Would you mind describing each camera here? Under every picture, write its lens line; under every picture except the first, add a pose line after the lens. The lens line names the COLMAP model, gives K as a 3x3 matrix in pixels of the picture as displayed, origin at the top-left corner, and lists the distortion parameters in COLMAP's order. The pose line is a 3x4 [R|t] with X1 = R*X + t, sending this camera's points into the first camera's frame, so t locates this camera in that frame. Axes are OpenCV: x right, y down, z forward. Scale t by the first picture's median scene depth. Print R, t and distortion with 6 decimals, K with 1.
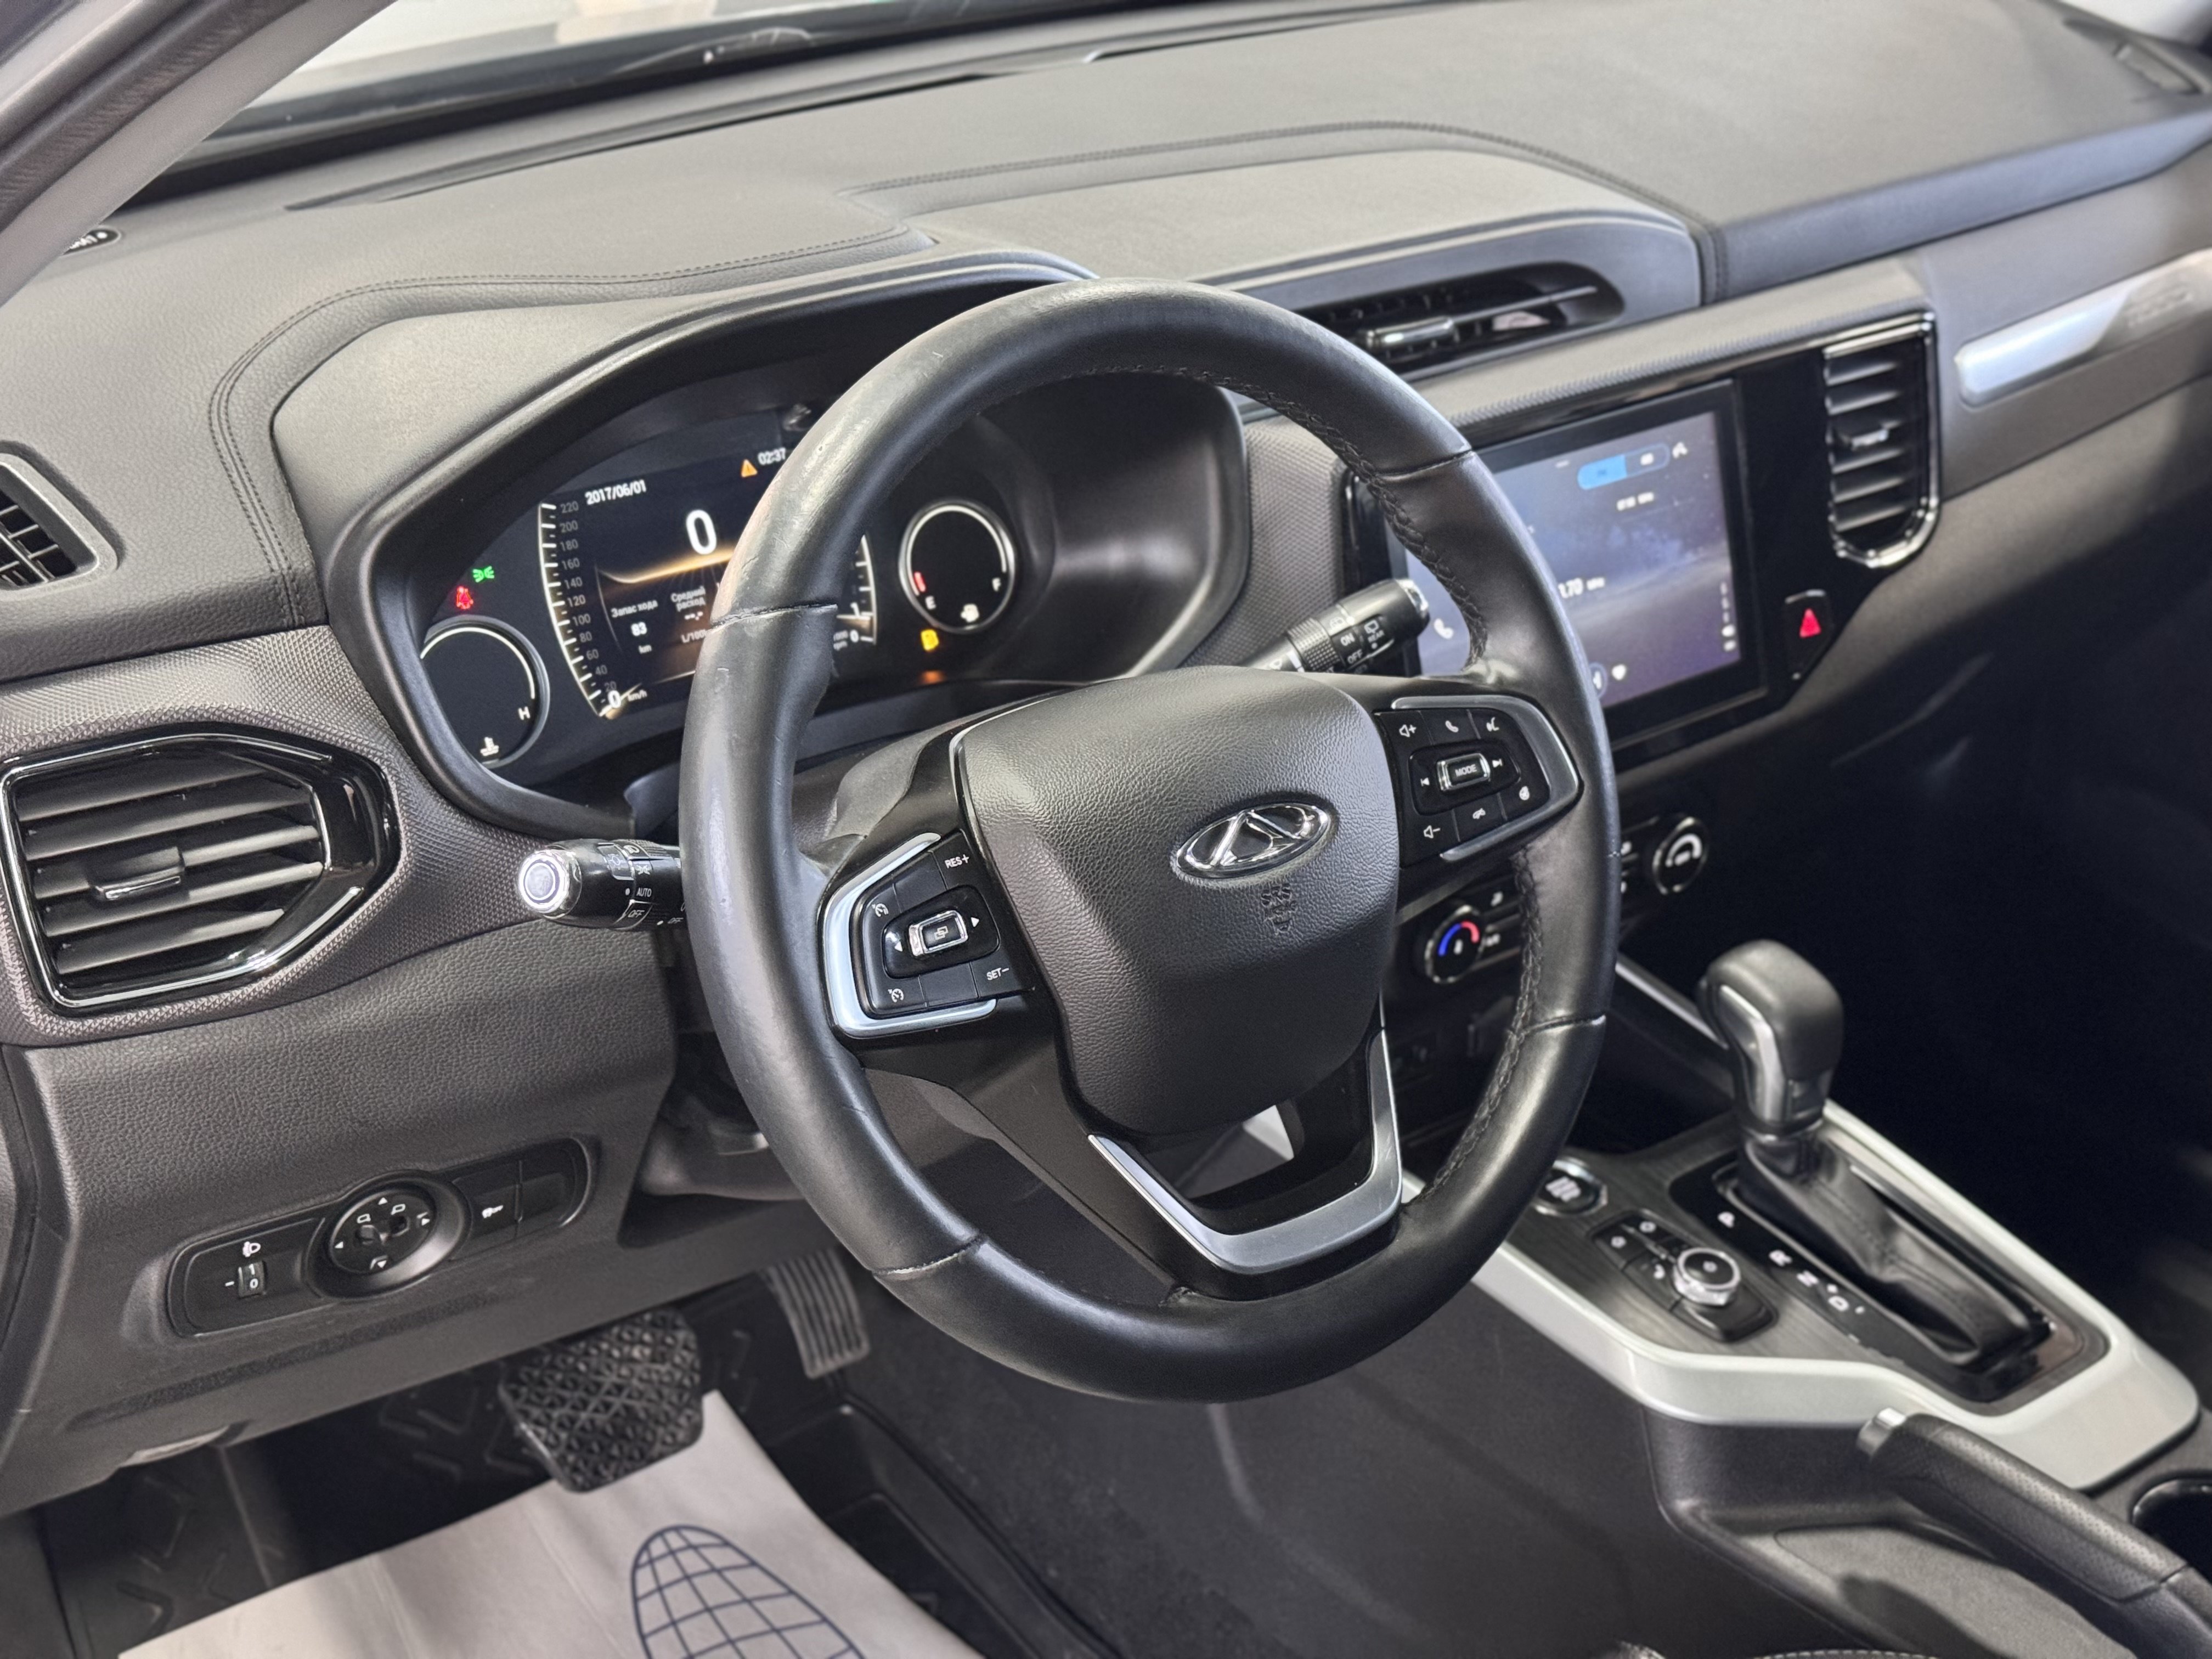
lens RADIAL K [[3149.8, 0, 1106.0], [0, 3149.8, 829.5], [0, 0, 1]] dist [0.068000, 0.020410]
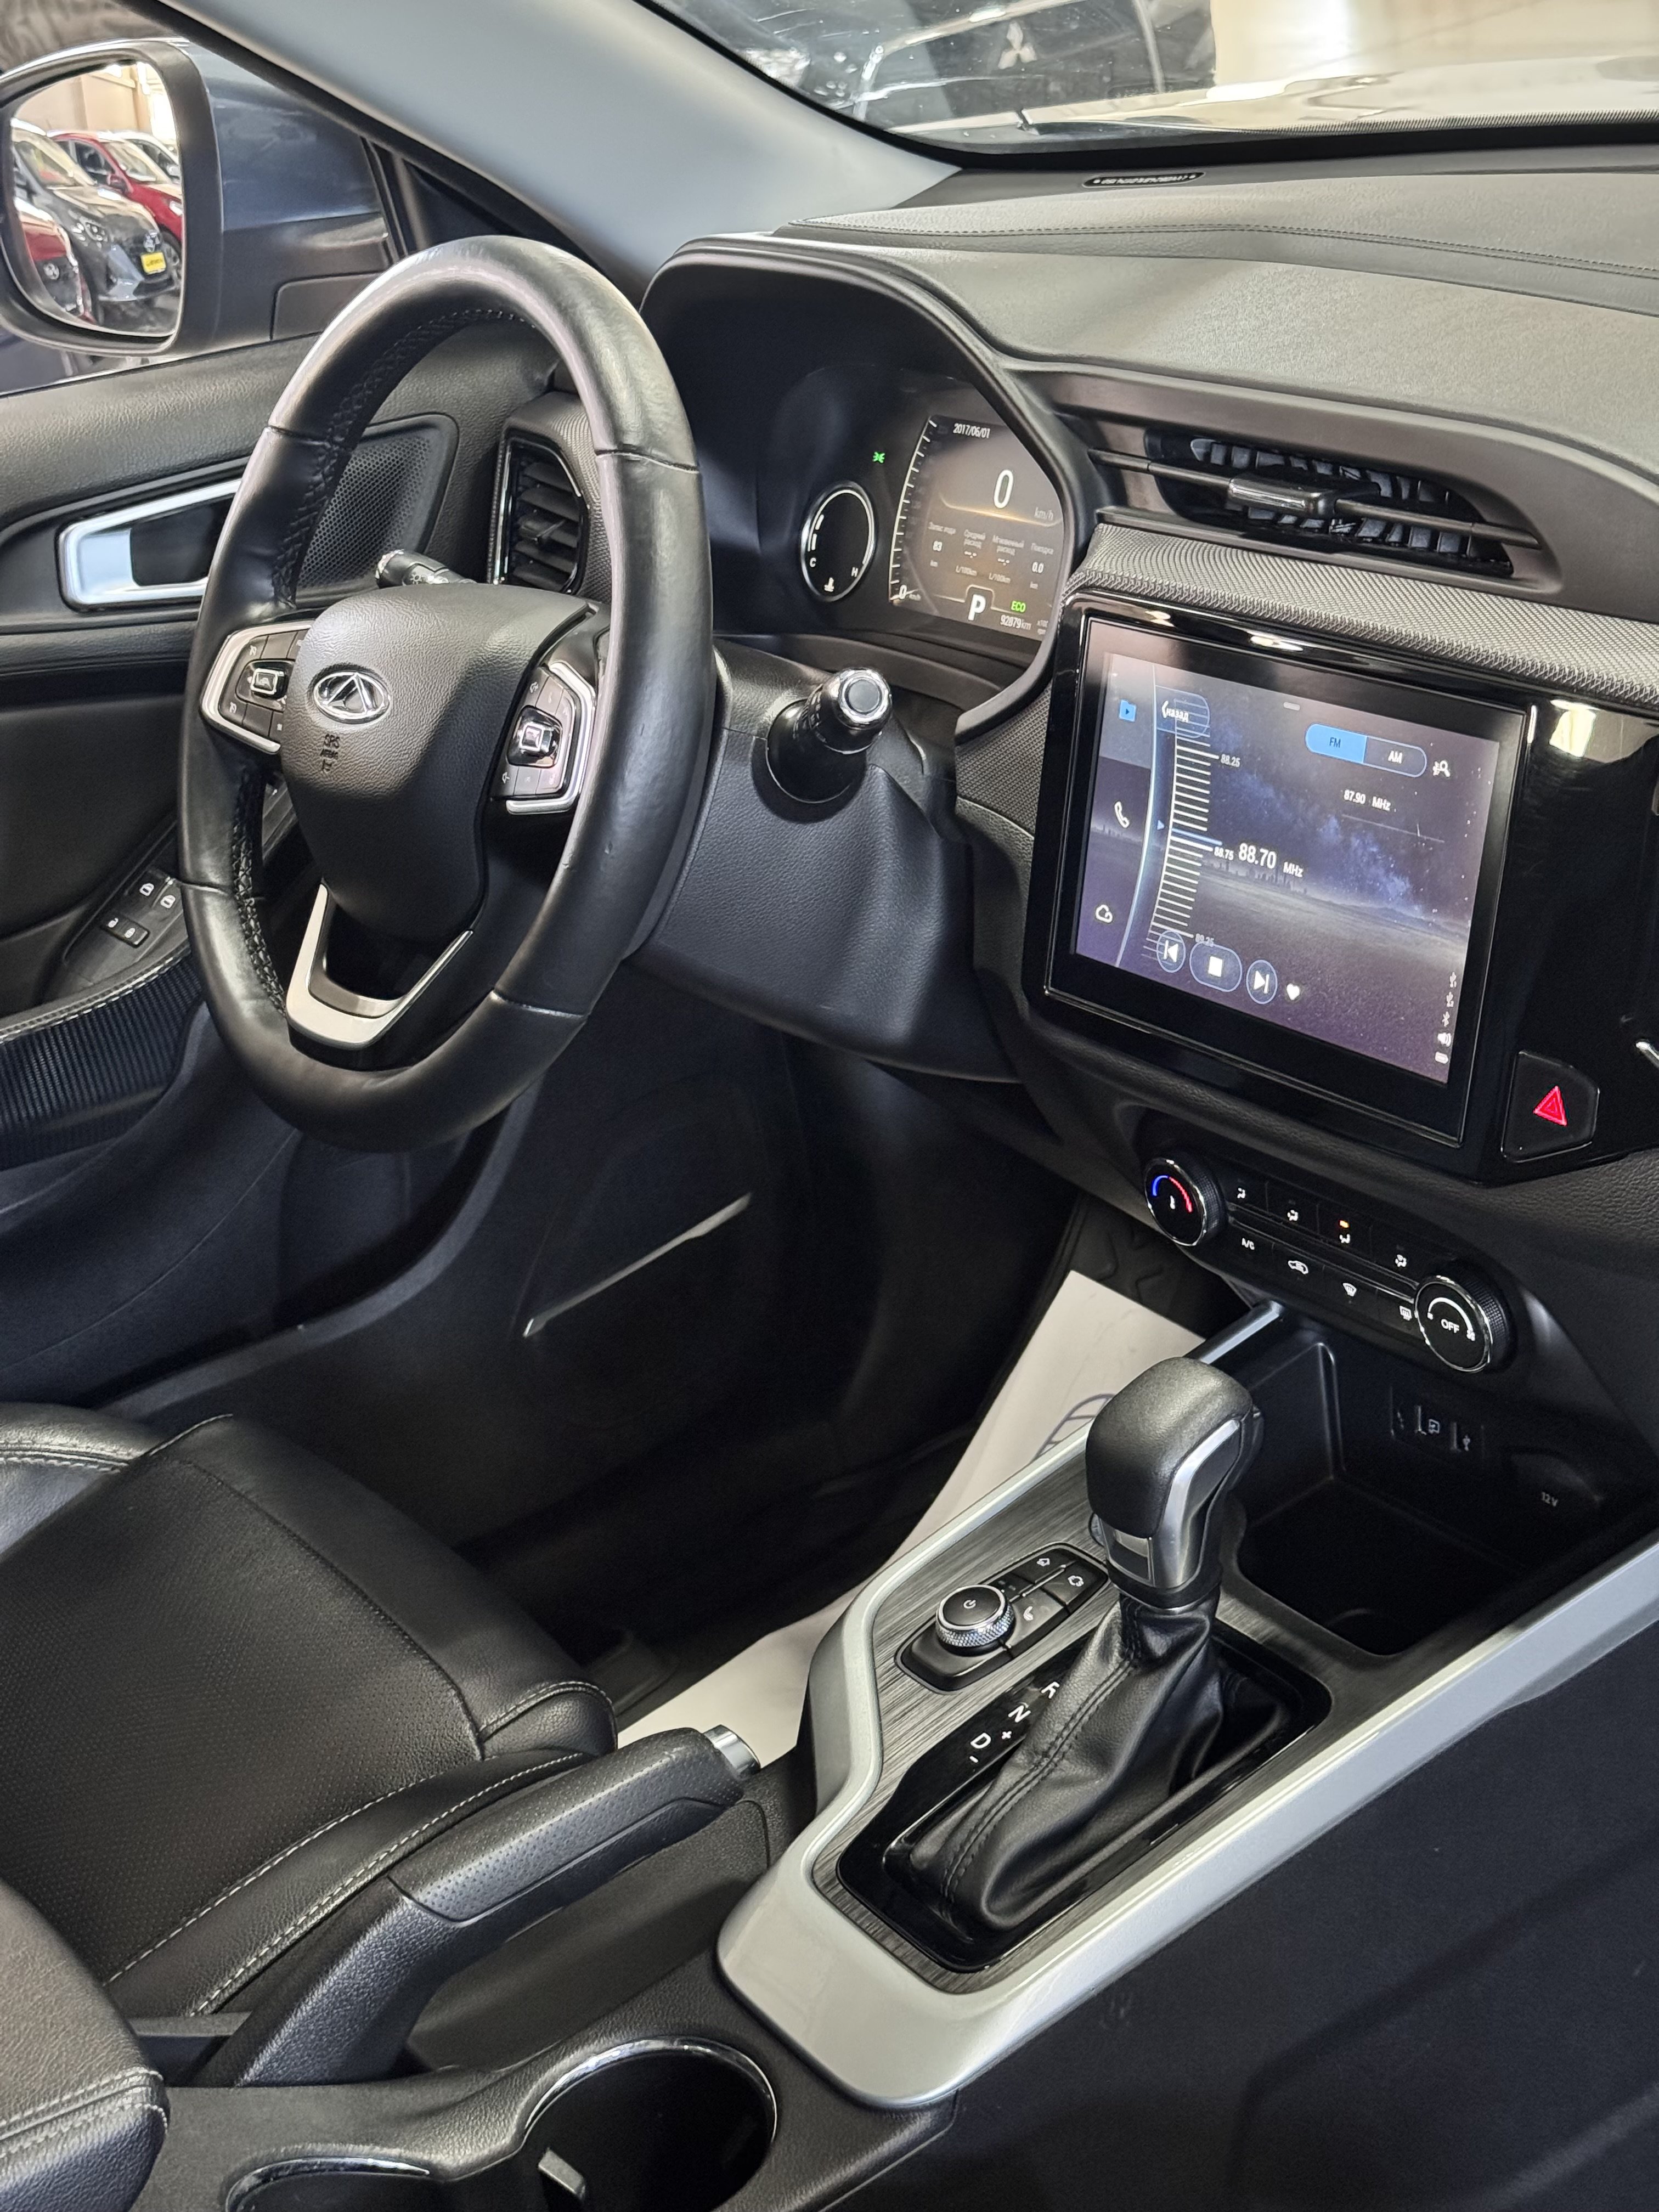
lens RADIAL K [[3084.4, 0, 829.5], [0, 3084.4, 1106.0], [0, 0, 1]] dist [0.174361, 0.024011]
pose [[-0.070023, 0.402545, -0.912718, 0.895088], [-0.314418, 0.859420, 0.403160, -0.303104], [0.946699, 0.315205, 0.066388, 0.846764]]
